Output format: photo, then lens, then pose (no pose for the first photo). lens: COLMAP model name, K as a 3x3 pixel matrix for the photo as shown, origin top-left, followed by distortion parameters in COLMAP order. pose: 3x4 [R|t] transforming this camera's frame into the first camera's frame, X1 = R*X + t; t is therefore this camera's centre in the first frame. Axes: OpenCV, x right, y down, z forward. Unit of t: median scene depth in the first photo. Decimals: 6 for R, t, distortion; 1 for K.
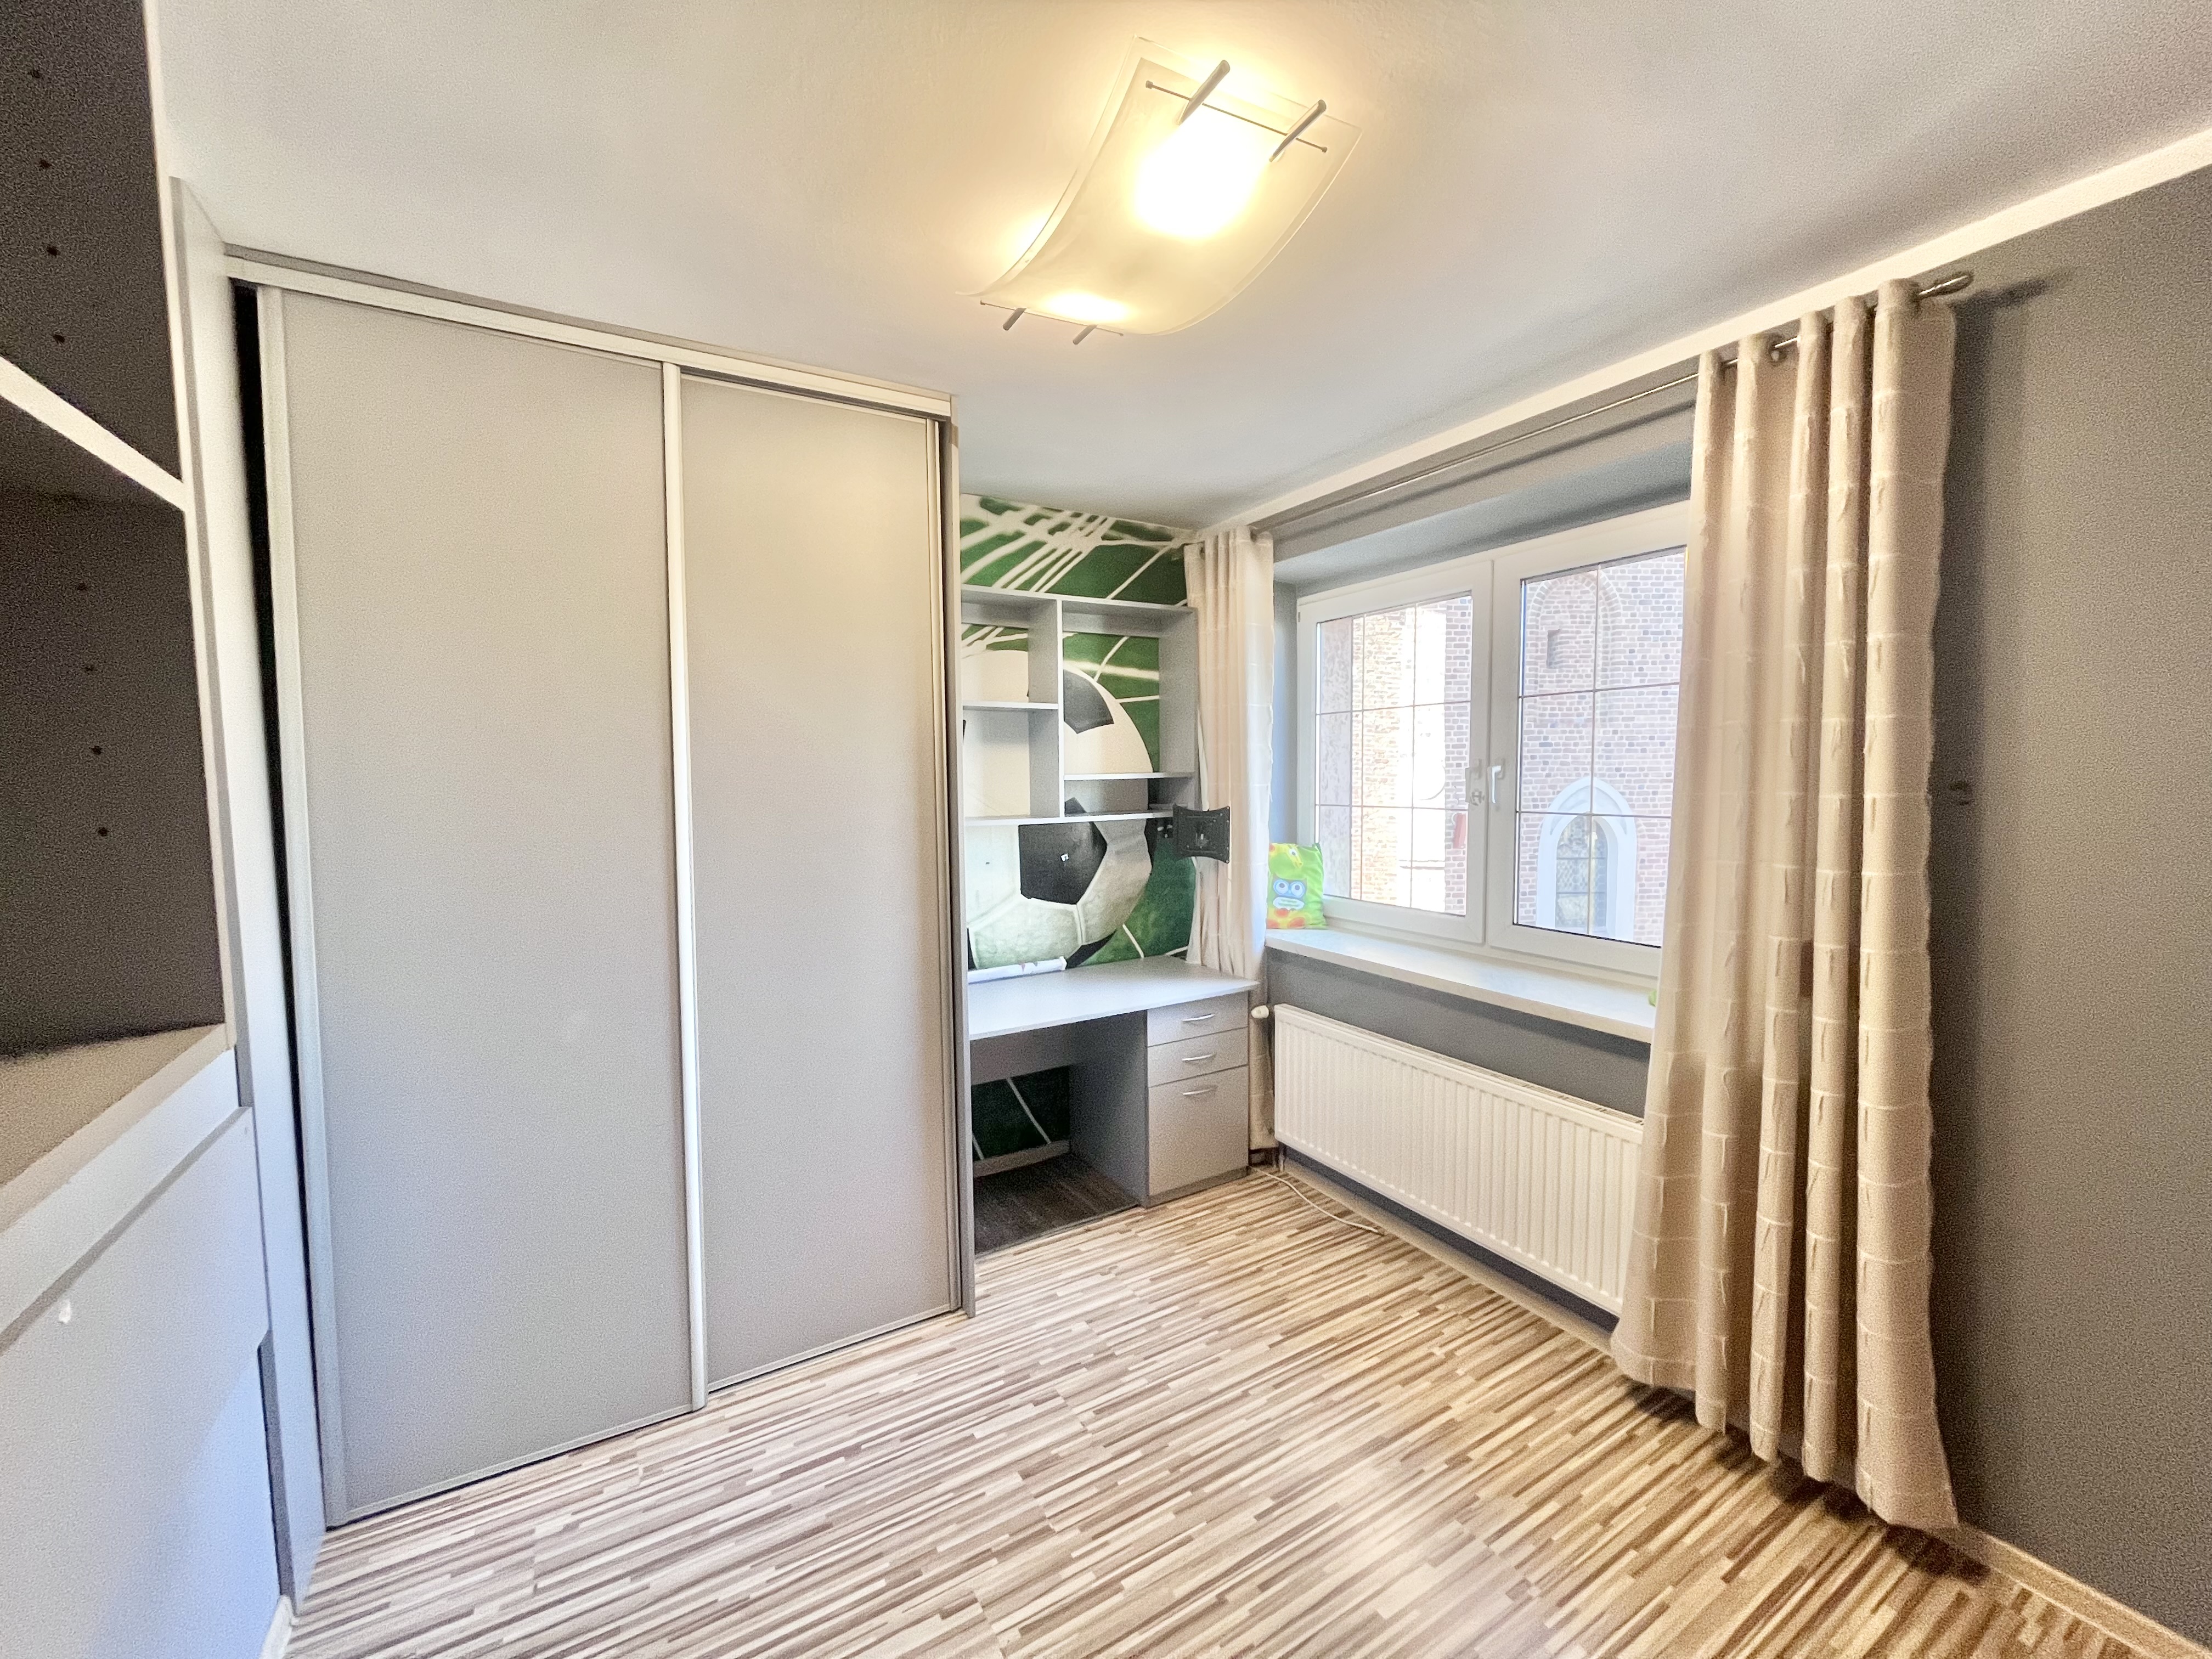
lens RADIAL K [[891.0, 0, 1106.3], [0, 891.0, 834.1], [0, 0, 1]] dist [-0.002987, -0.000409]
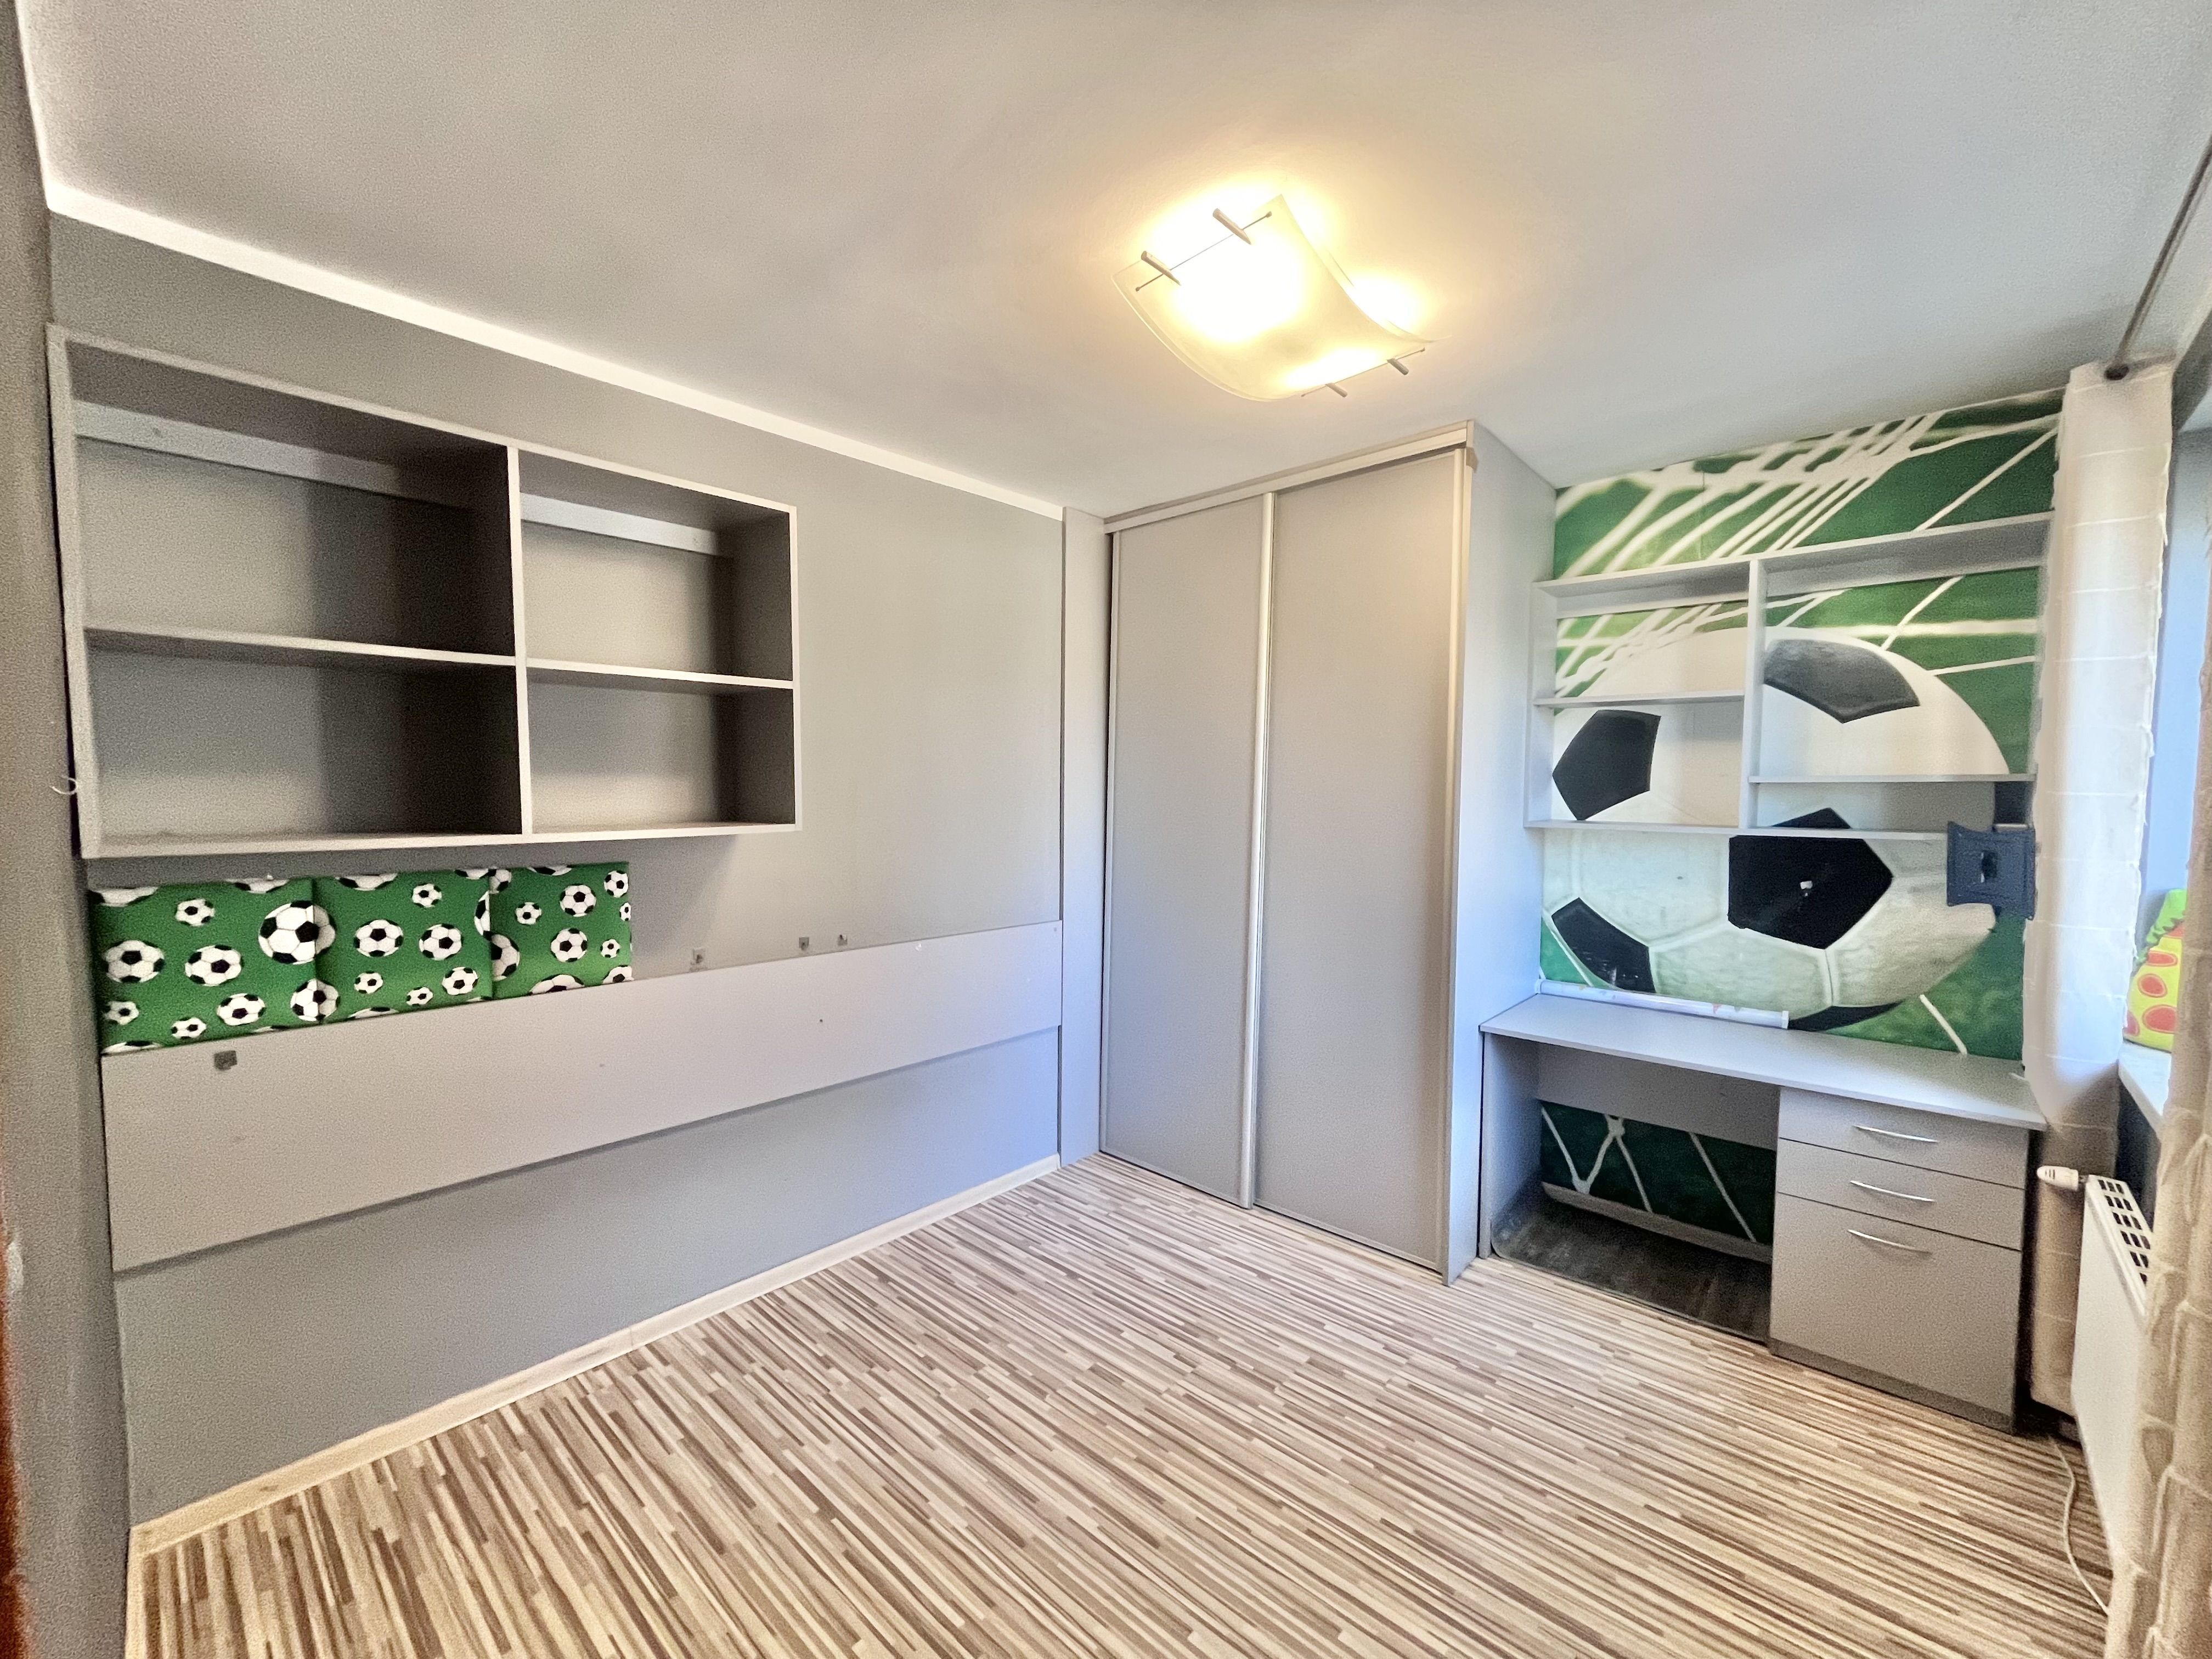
lens RADIAL K [[891.0, 0, 1102.1], [0, 891.0, 829.5], [0, 0, 1]] dist [-0.002987, -0.000409]
pose [[0.294140, 0.057912, -0.954006, 0.537531], [-0.080451, 0.996120, 0.035664, 0.000130], [0.952370, 0.066261, 0.297658, 0.201616]]
